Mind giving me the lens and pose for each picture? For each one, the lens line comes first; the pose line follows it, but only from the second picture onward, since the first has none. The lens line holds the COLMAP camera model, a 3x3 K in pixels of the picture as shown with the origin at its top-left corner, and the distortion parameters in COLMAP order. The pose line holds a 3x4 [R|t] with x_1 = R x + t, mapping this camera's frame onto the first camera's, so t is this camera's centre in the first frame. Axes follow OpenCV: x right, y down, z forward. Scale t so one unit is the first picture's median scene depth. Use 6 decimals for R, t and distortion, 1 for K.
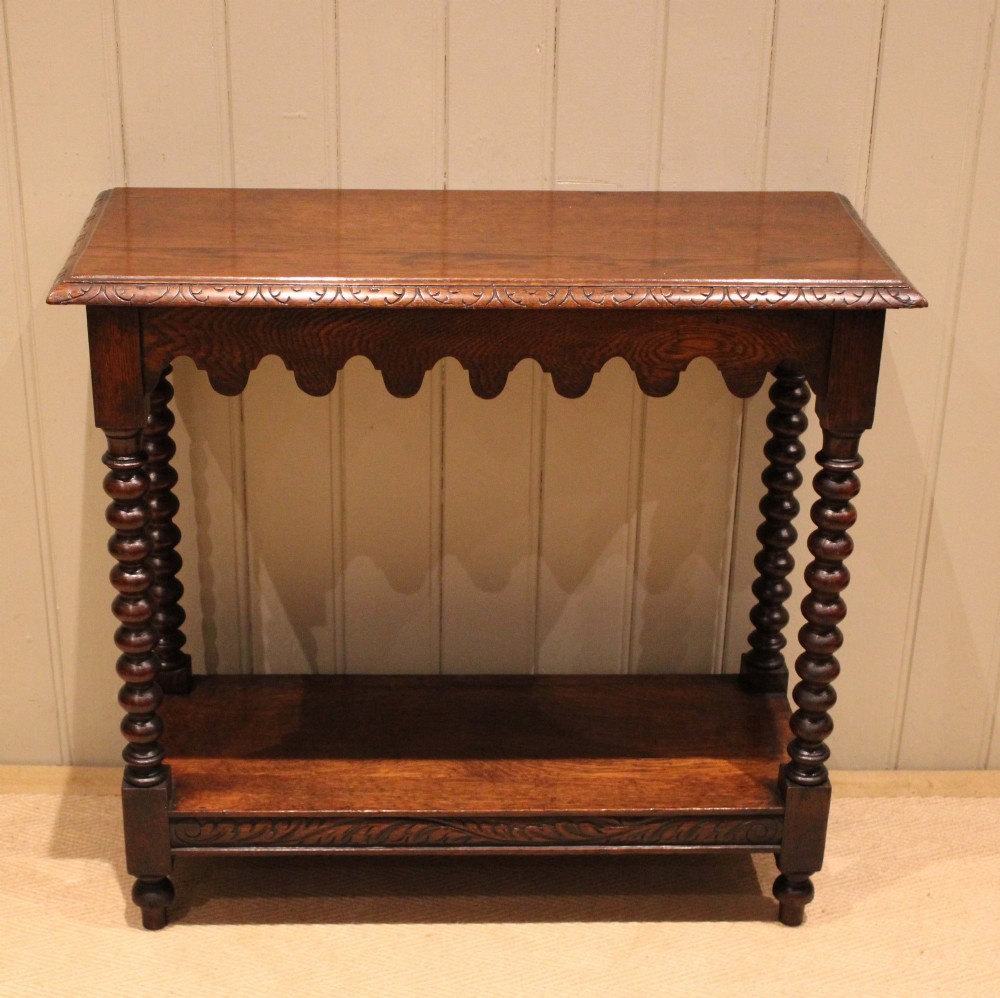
lens RADIAL K [[1990.7, 0, 396.3], [0, 1990.7, 548.3], [0, 0, 1]] dist [-0.031491, -0.091966]
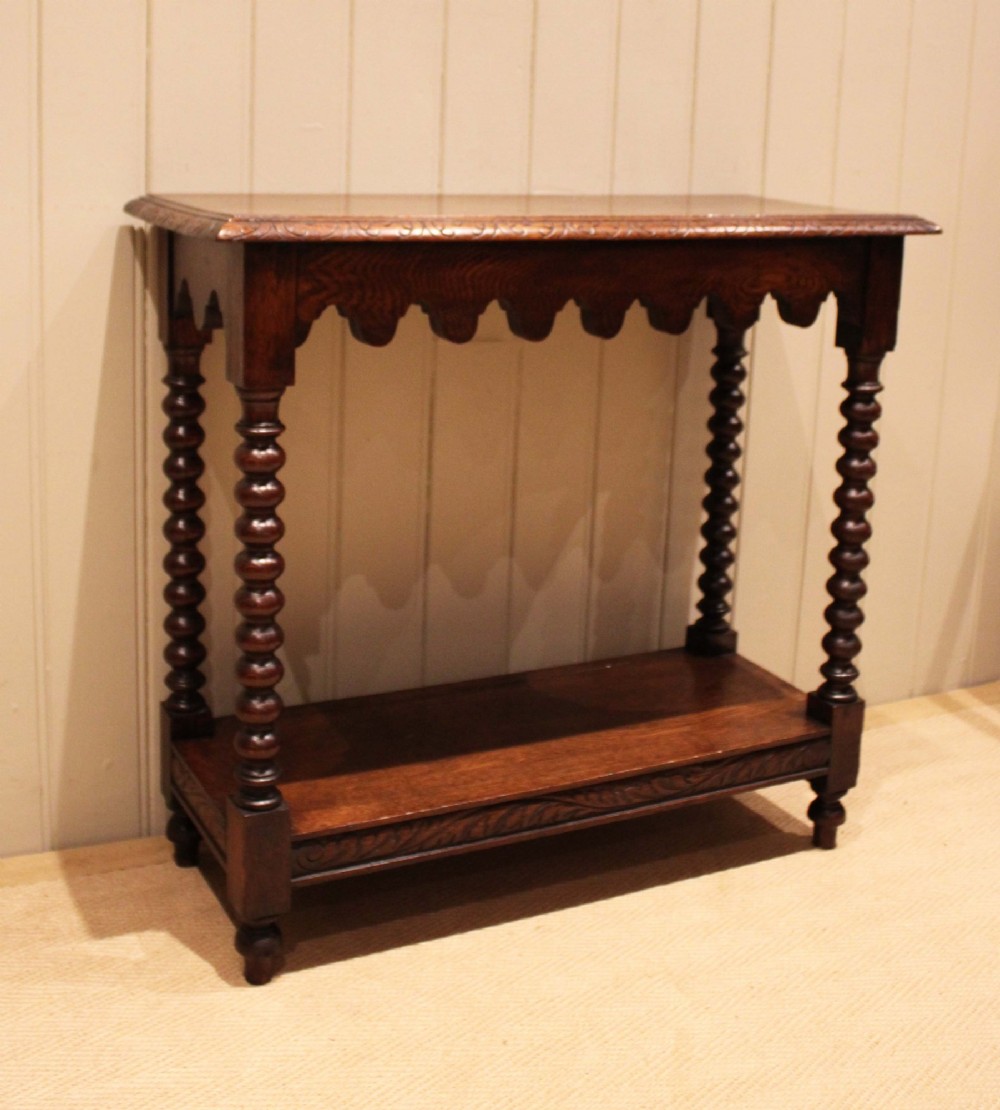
lens RADIAL K [[1505.0, 0, 414.0], [0, 1505.0, 355.1], [0, 0, 1]] dist [-0.118078, 0.082920]
pose [[0.912685, -0.048902, 0.405727, -0.328987], [0.157338, 0.958331, -0.238426, 0.093391], [-0.377161, 0.281444, 0.882349, 0.321448]]
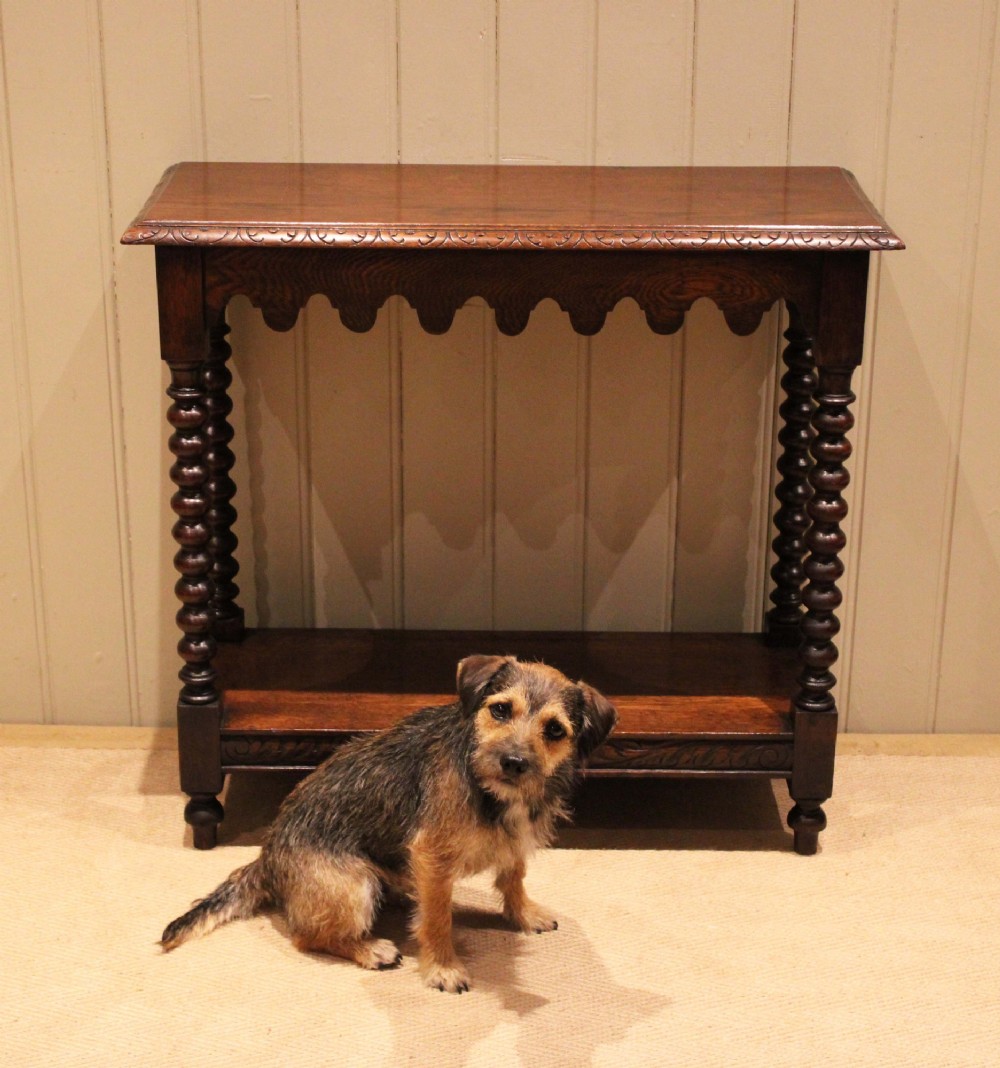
lens RADIAL K [[2302.6, 0, 400.4], [0, 2302.6, 535.2], [0, 0, 1]] dist [-0.010820, 0.165904]
pose [[0.999202, 0.007983, -0.039125, 0.031728], [-0.011283, 0.996328, -0.084871, 0.133004], [0.038304, 0.085245, 0.995623, -0.251181]]
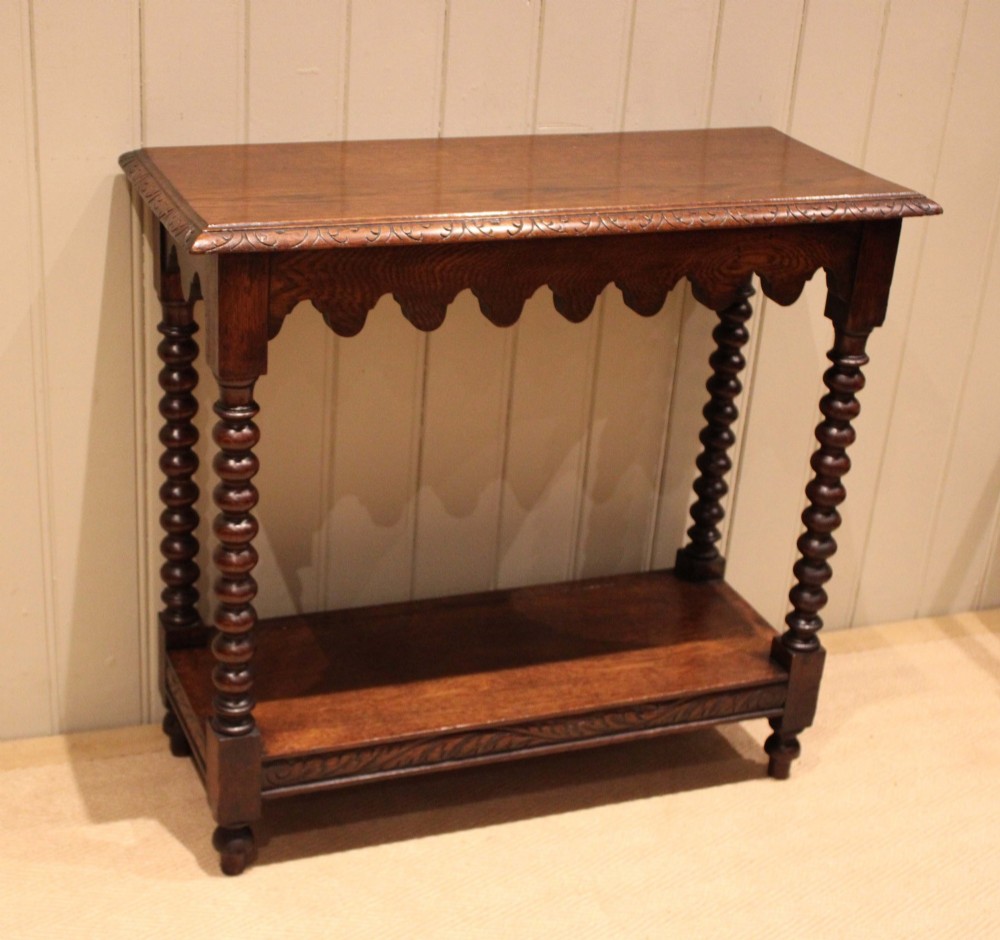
lens RADIAL K [[1740.5, 0, 365.5], [0, 1740.5, 530.4], [0, 0, 1]] dist [-0.067961, 0.082104]
pose [[0.949217, -0.105351, 0.296460, -0.317486], [0.103211, 0.994396, 0.022909, 0.002263], [-0.297212, 0.008852, 0.954771, 0.133009]]
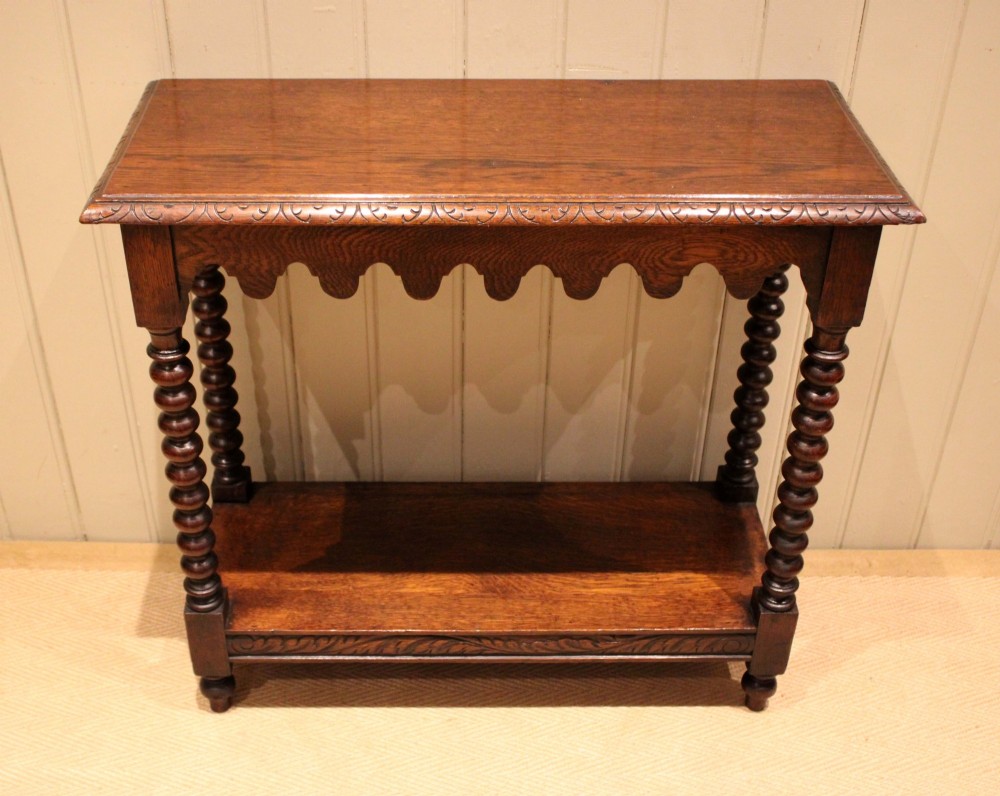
lens RADIAL K [[1310.5, 0, 415.5], [0, 1310.5, 412.3], [0, 0, 1]] dist [-0.086140, 0.071049]
pose [[0.999696, 0.000198, -0.024642, 0.015657], [0.003921, 0.985945, 0.167023, -0.121066], [0.024329, -0.167069, 0.985645, 0.272560]]
